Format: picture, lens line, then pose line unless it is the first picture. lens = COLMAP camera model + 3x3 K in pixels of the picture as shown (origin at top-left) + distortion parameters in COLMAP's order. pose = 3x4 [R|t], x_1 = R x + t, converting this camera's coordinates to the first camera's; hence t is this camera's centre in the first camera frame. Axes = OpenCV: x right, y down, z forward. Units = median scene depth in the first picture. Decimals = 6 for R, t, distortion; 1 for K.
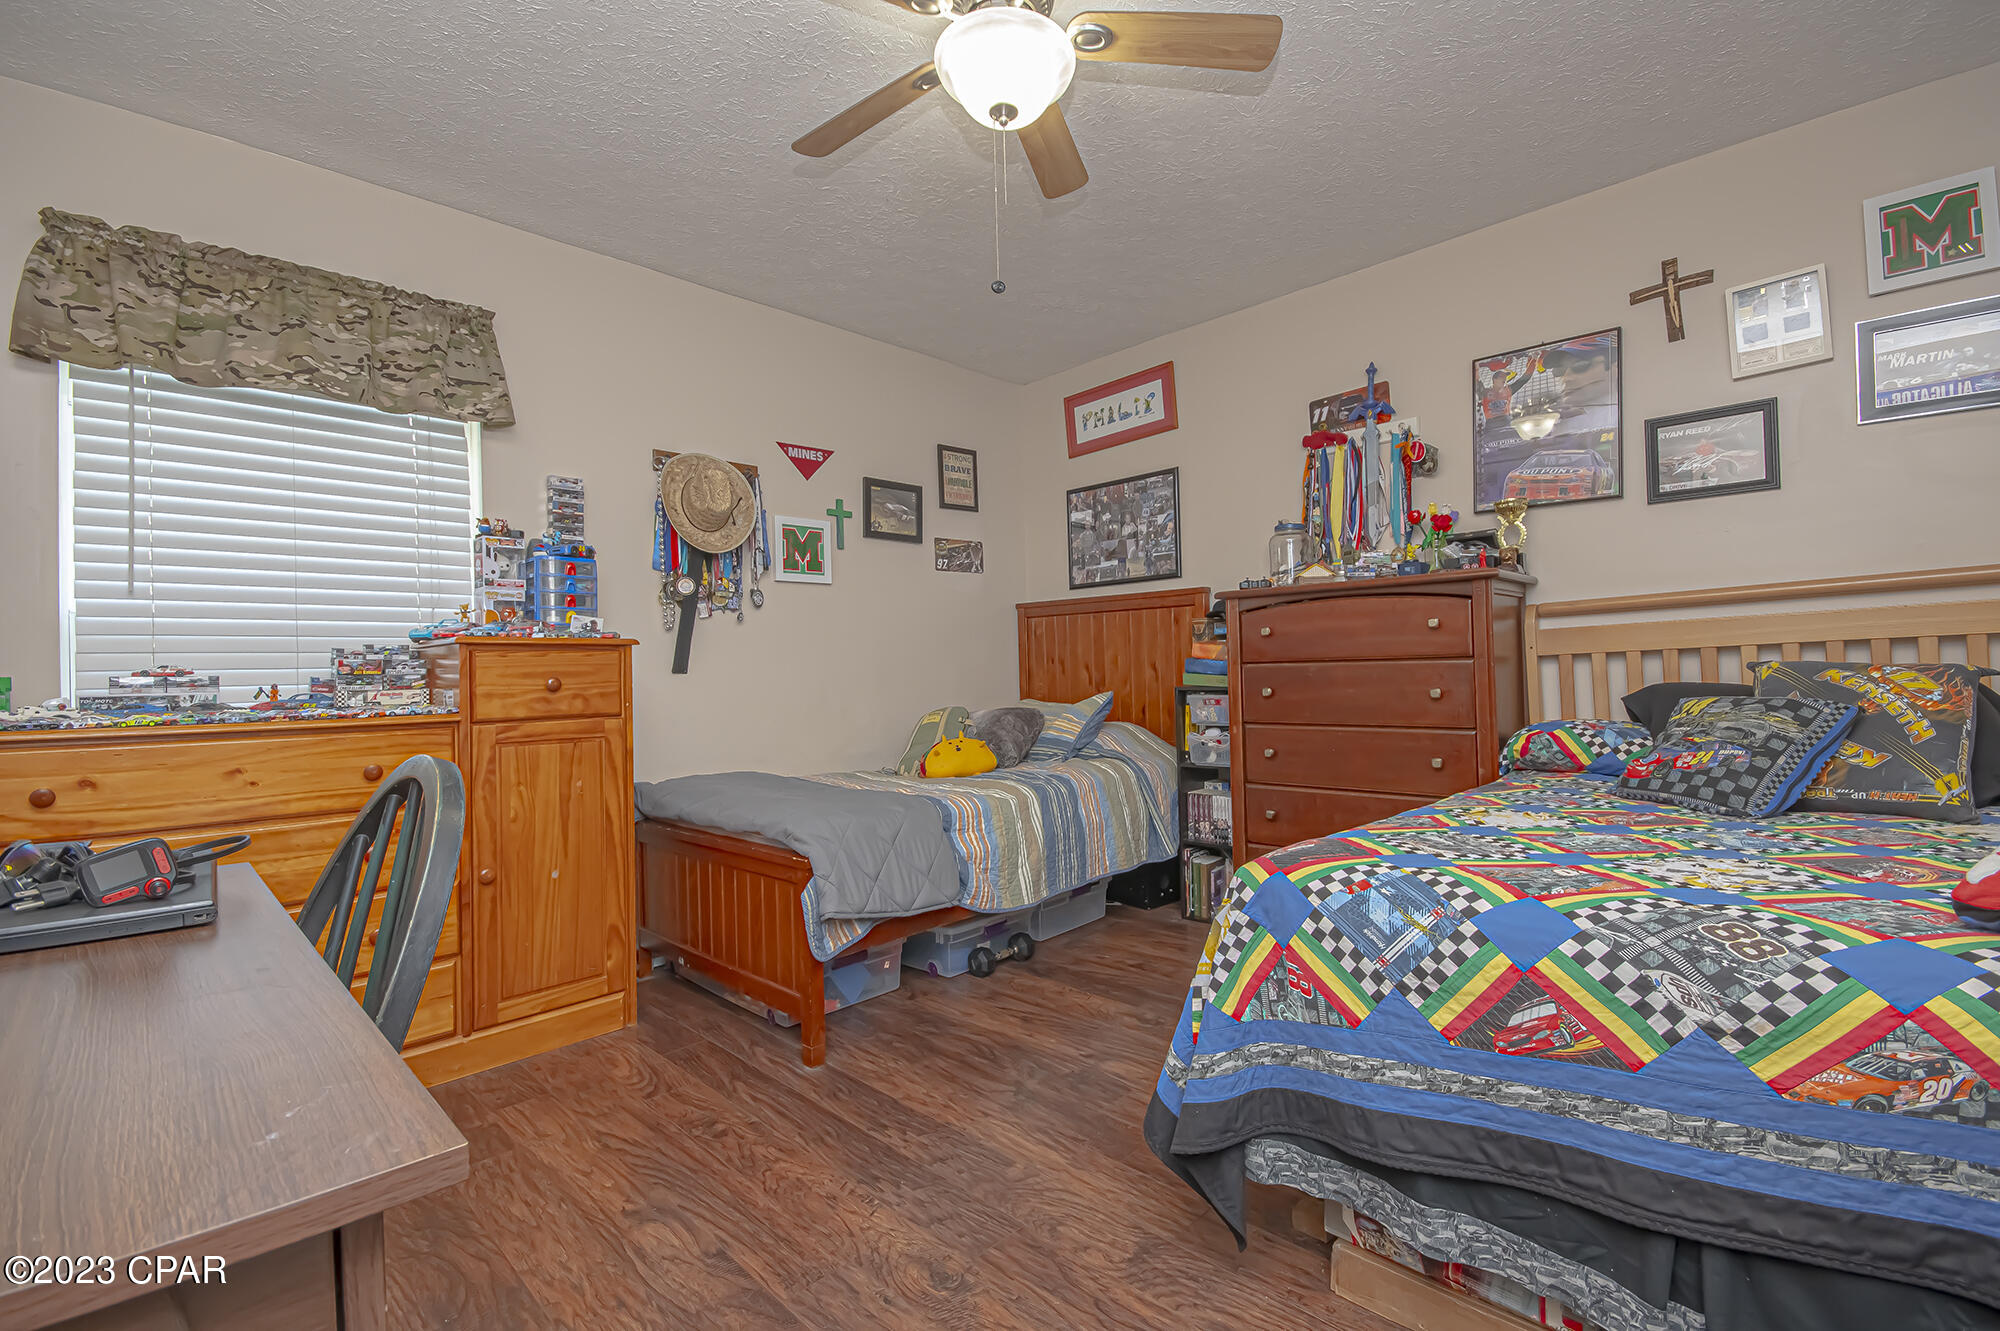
lens RADIAL K [[878.8, 0, 1012.7], [0, 878.8, 664.5], [0, 0, 1]] dist [0.016890, -0.017449]
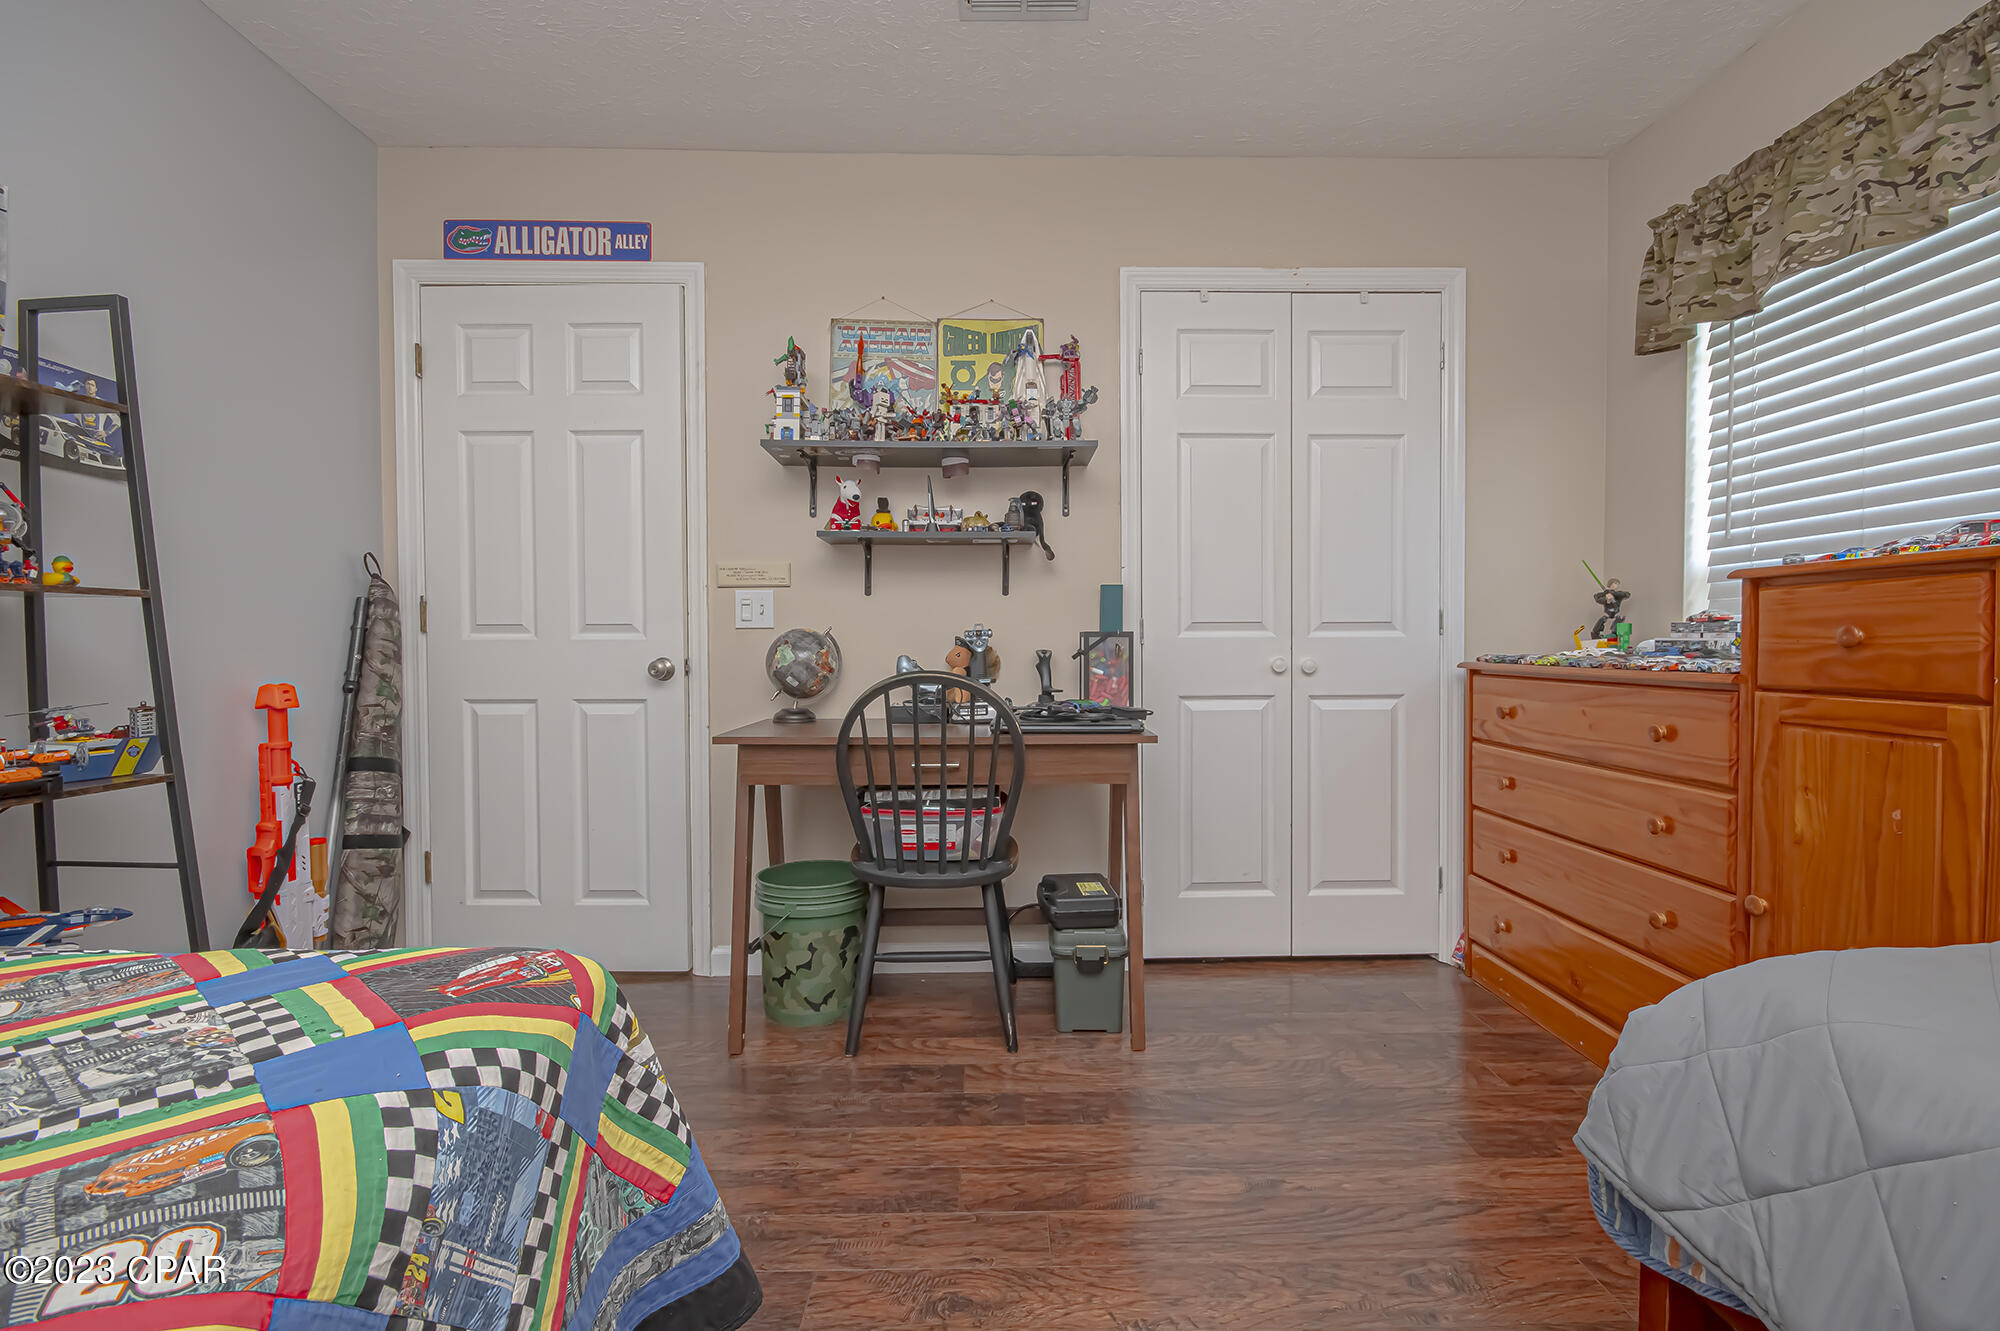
lens RADIAL K [[878.8, 0, 1012.7], [0, 878.8, 664.5], [0, 0, 1]] dist [0.016890, -0.017449]
pose [[-0.702200, 0.042436, -0.710714, 0.311563], [0.024616, 0.999072, 0.035332, 0.006418], [0.711554, 0.007316, -0.702593, 1.051964]]
